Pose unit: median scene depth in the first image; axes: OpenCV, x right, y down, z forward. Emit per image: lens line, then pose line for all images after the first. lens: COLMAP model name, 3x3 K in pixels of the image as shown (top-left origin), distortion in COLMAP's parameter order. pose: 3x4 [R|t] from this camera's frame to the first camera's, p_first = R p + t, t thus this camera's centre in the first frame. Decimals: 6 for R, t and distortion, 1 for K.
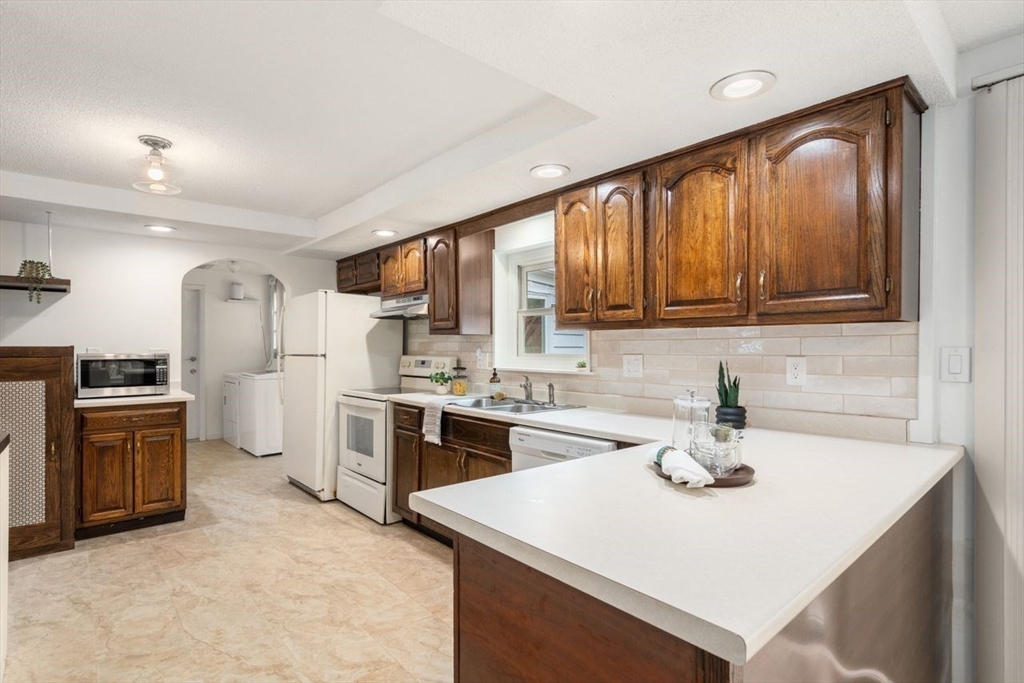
lens RADIAL K [[500.7, 0, 498.5], [0, 500.7, 347.6], [0, 0, 1]] dist [0.001584, 0.000429]
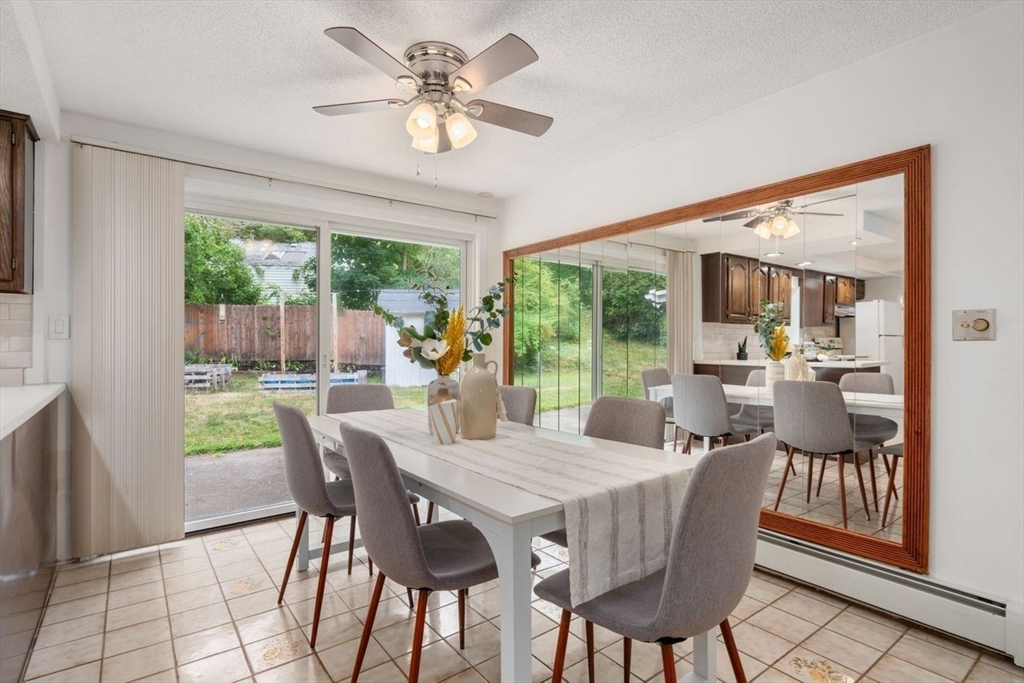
lens RADIAL K [[503.1, 0, 511.0], [0, 503.1, 342.8], [0, 0, 1]] dist [0.003593, 0.000539]
pose [[0.060971, 0.000159, 0.998140, -0.371208], [0.000394, 1.000000, -0.000183, 0.066201], [-0.998139, 0.000404, 0.060971, -0.310084]]
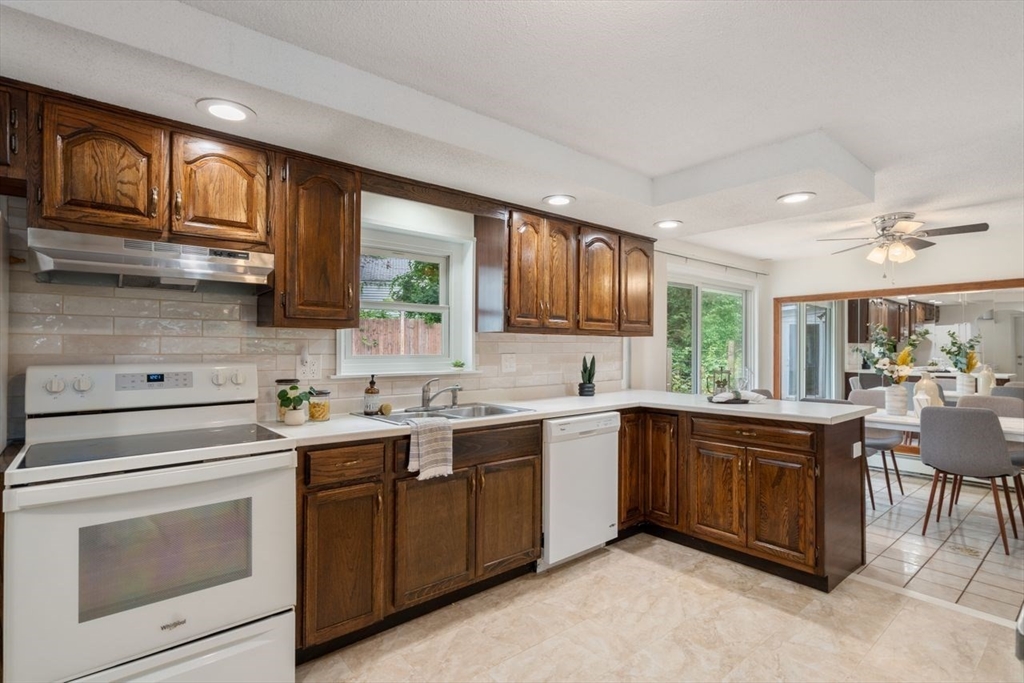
lens RADIAL K [[503.1, 0, 511.0], [0, 503.1, 342.8], [0, 0, 1]] dist [0.003593, 0.000539]
pose [[0.002620, 0.012024, 0.999924, -1.217339], [-0.000637, 0.999928, -0.012022, 0.002600], [-0.999996, -0.000605, 0.002627, 1.239967]]
